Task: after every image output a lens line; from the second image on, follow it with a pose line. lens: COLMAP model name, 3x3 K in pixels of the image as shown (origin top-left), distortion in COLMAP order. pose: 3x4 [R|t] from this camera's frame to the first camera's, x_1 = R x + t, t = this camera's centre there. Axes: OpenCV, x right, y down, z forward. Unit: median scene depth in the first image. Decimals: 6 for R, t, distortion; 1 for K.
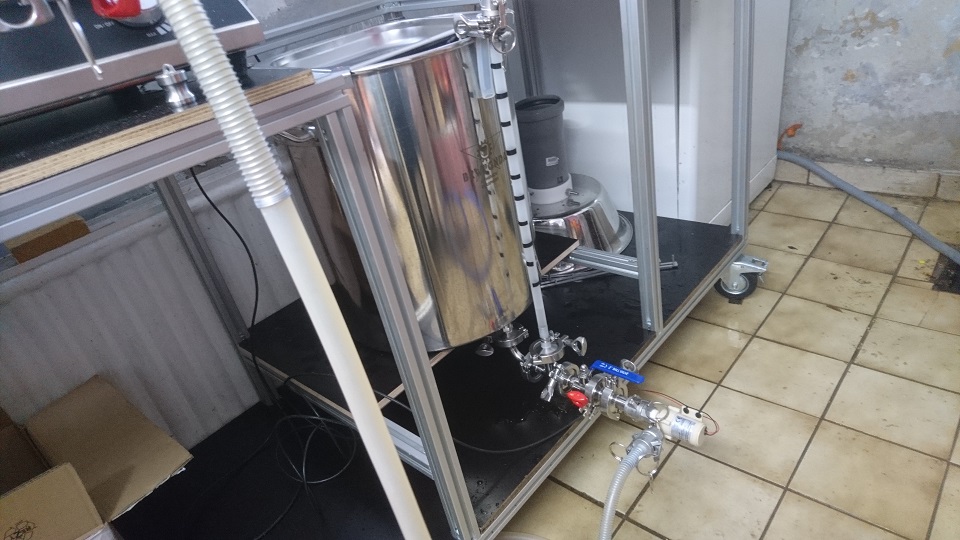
lens RADIAL K [[585.7, 0, 477.9], [0, 585.7, 274.8], [0, 0, 1]] dist [0.030361, -0.061463]
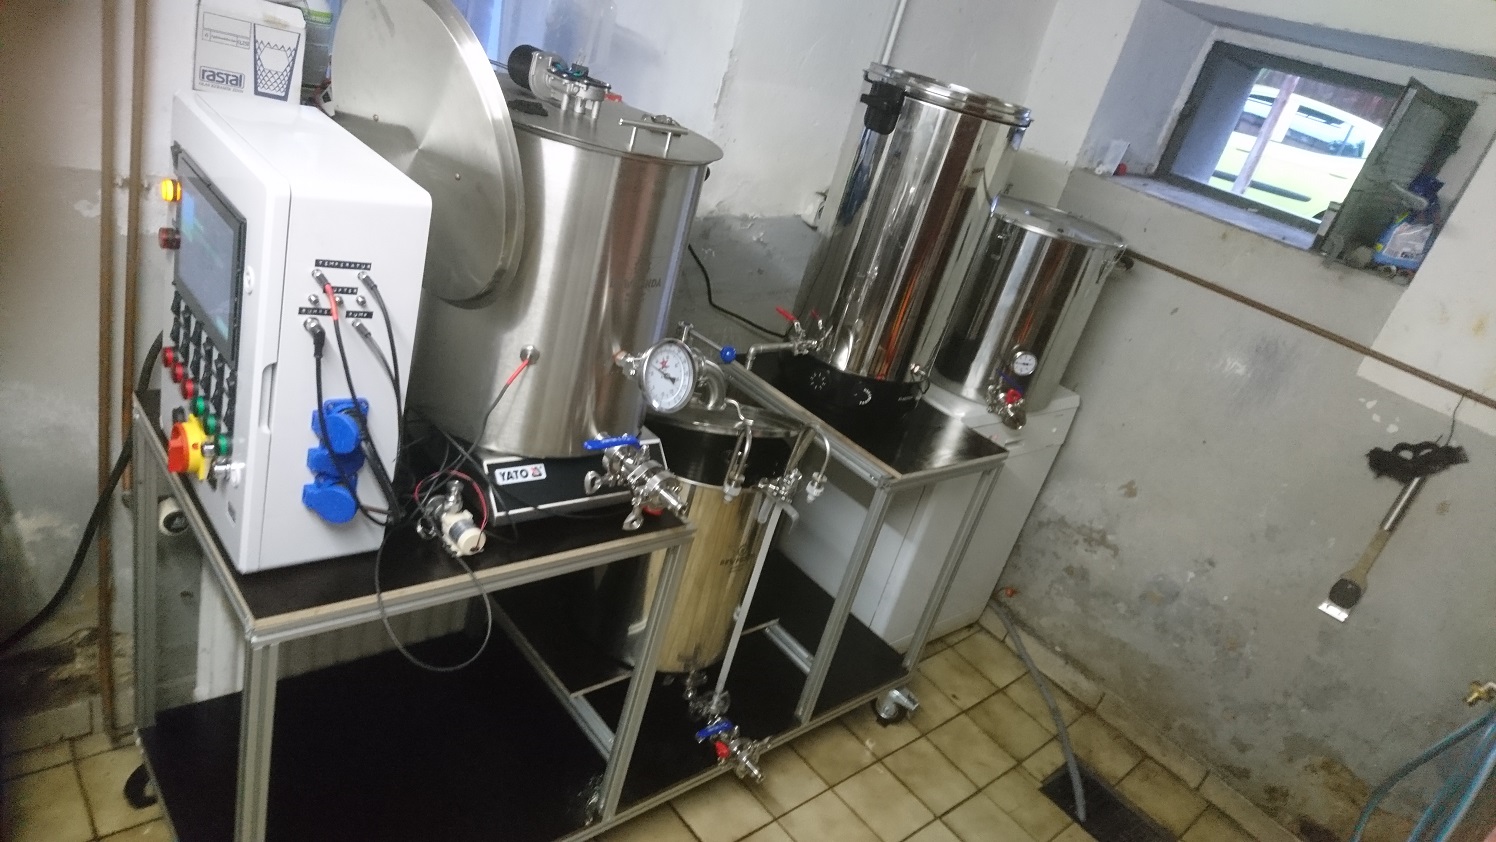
lens RADIAL K [[912.7, 0, 744.8], [0, 912.7, 428.5], [0, 0, 1]] dist [0.030361, -0.061463]
pose [[0.886645, 0.452113, 0.097235, -0.197290], [-0.440912, 0.889873, -0.117147, -0.133162], [-0.139490, 0.060996, 0.988343, -0.677627]]
